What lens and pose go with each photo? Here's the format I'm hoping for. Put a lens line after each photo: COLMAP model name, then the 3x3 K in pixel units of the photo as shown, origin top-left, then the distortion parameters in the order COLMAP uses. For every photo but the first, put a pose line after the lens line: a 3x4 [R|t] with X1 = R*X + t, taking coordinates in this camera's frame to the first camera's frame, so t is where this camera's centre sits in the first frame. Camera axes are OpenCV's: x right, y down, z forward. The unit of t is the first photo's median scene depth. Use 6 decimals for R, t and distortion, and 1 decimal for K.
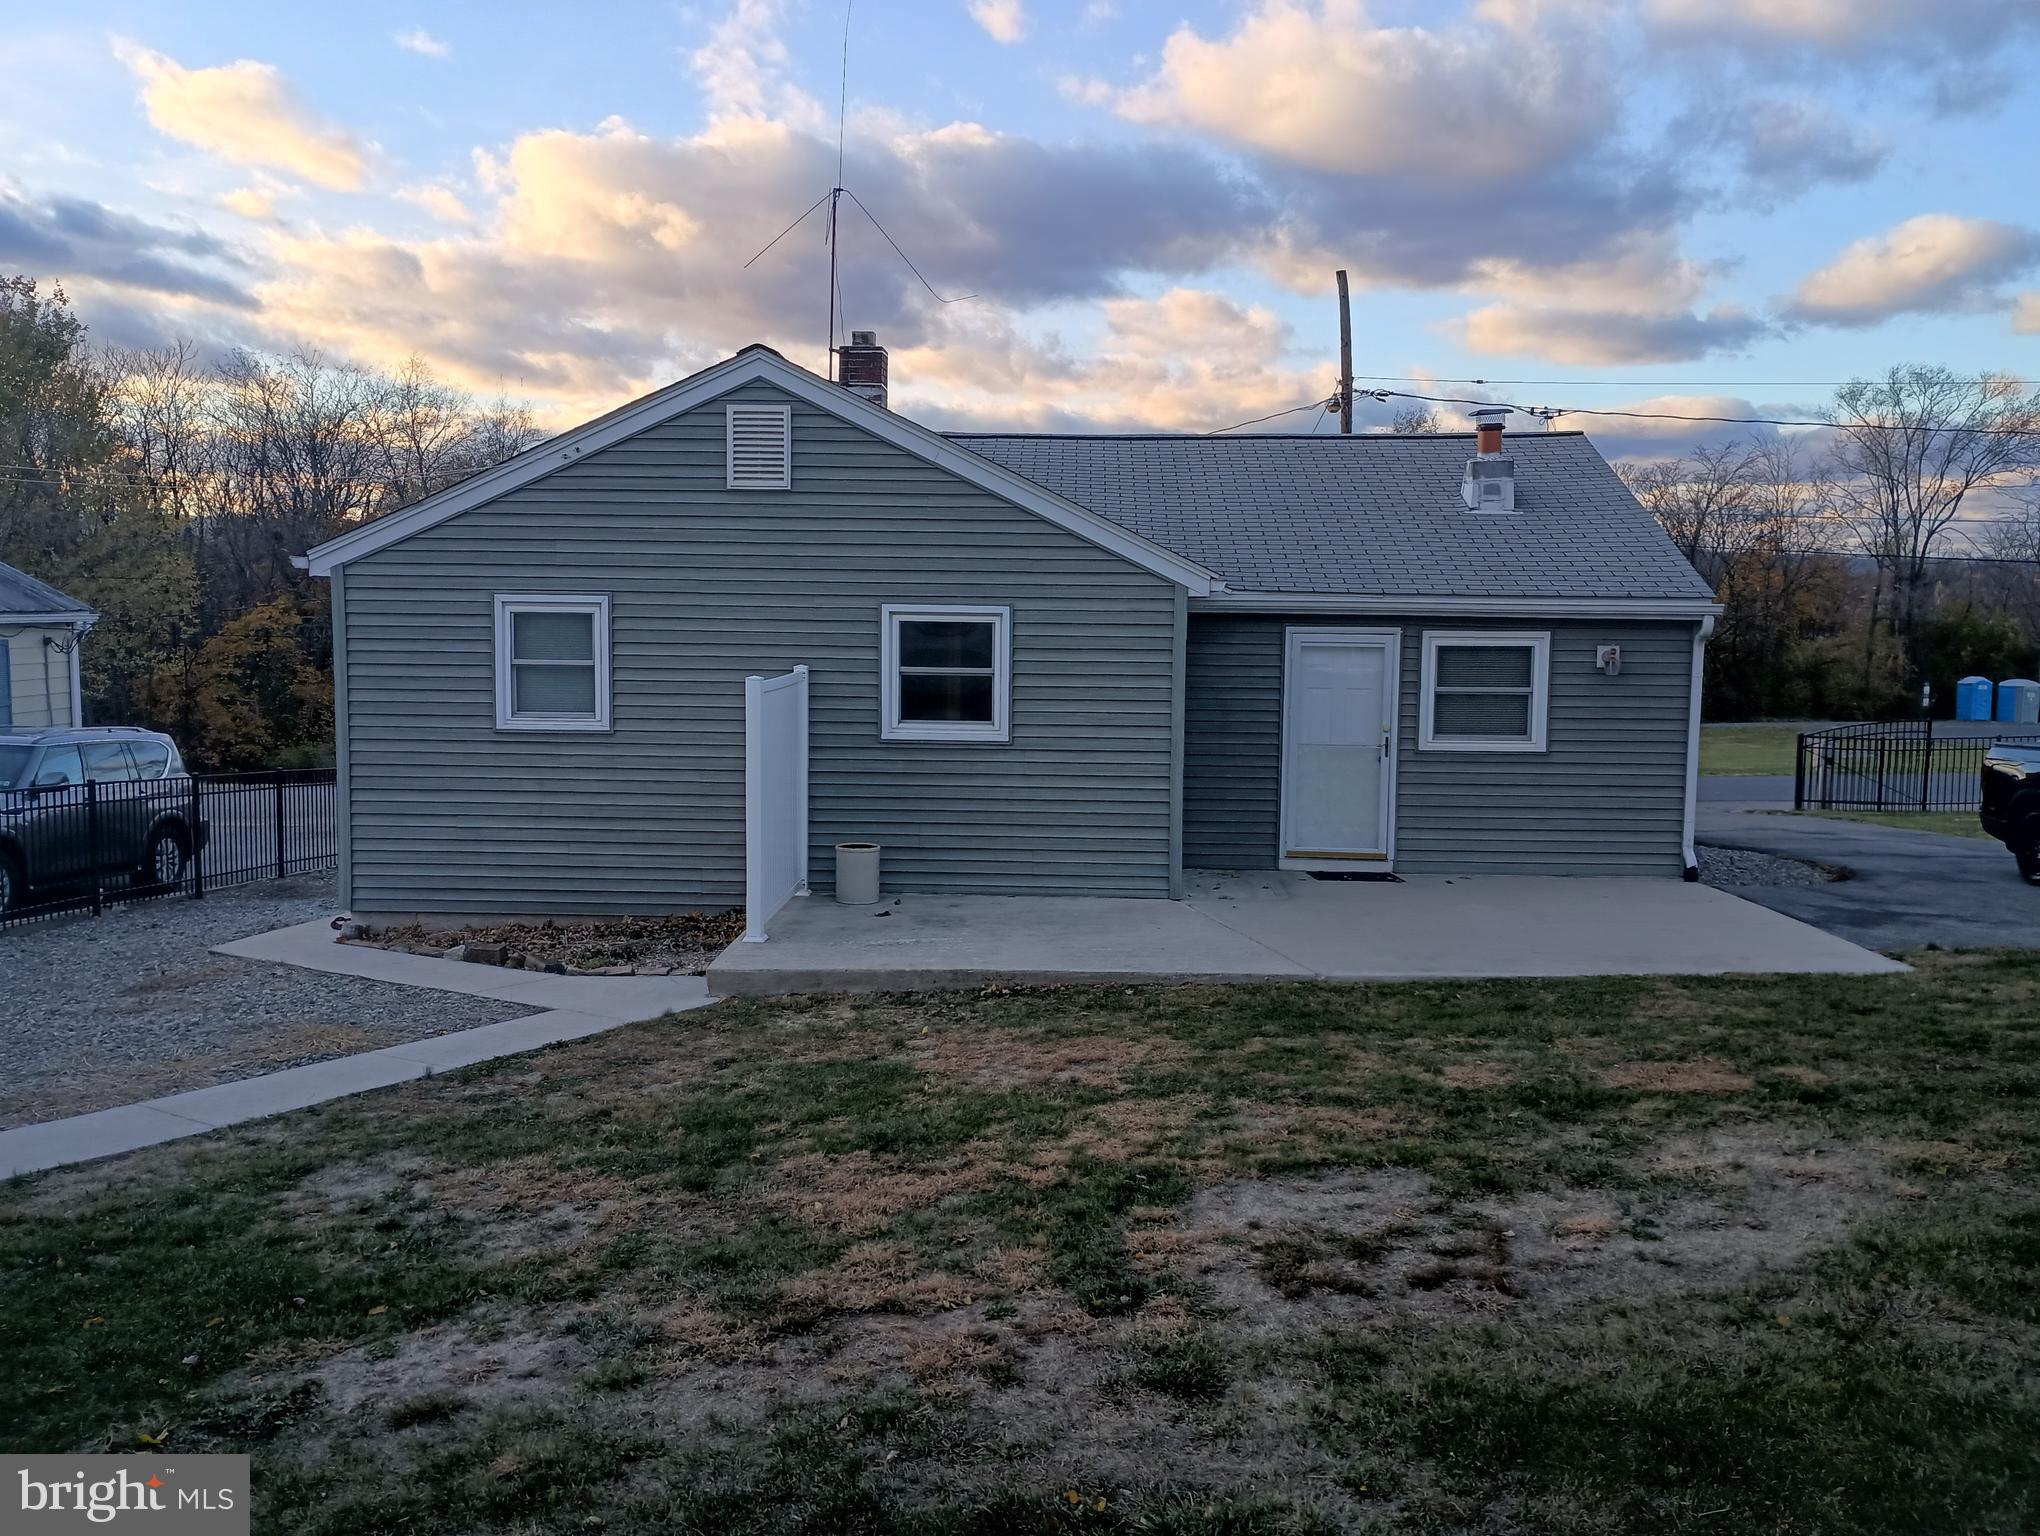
lens RADIAL K [[1691.2, 0, 1020.0], [0, 1691.2, 768.0], [0, 0, 1]] dist [0.047569, -0.000300]
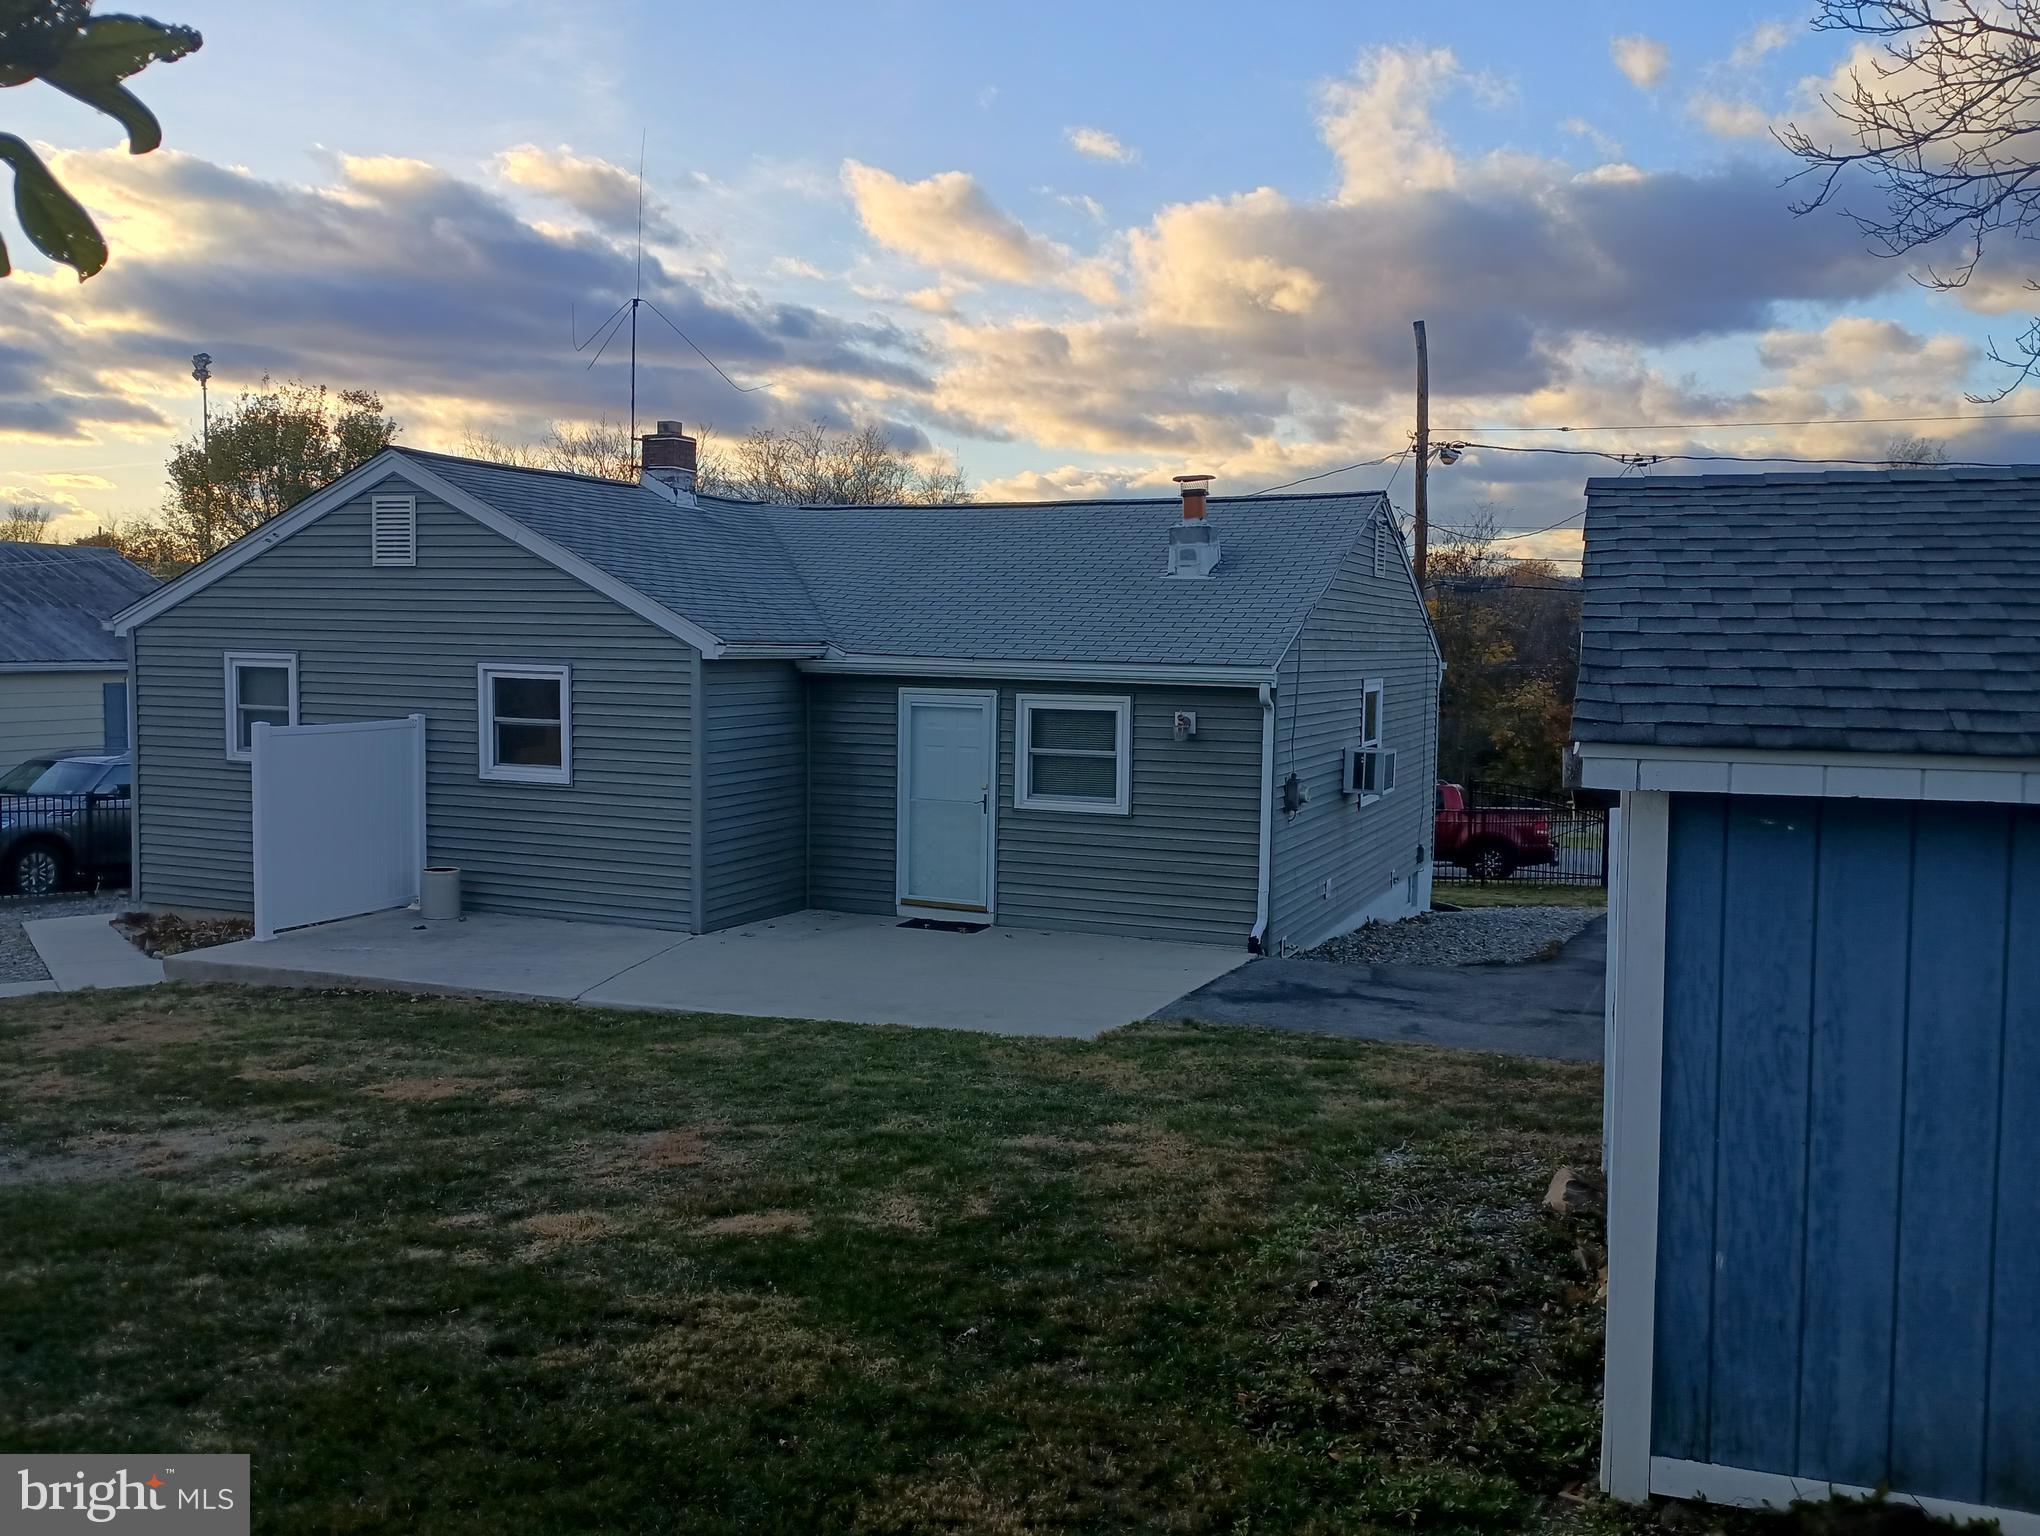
lens RADIAL K [[1657.7, 0, 1020.0], [0, 1657.7, 768.0], [0, 0, 1]] dist [0.032549, -0.002957]
pose [[0.937242, 0.032452, -0.347167, 0.593852], [-0.041649, 0.998950, -0.019060, -0.016015], [0.346184, 0.032323, 0.937610, 0.050095]]
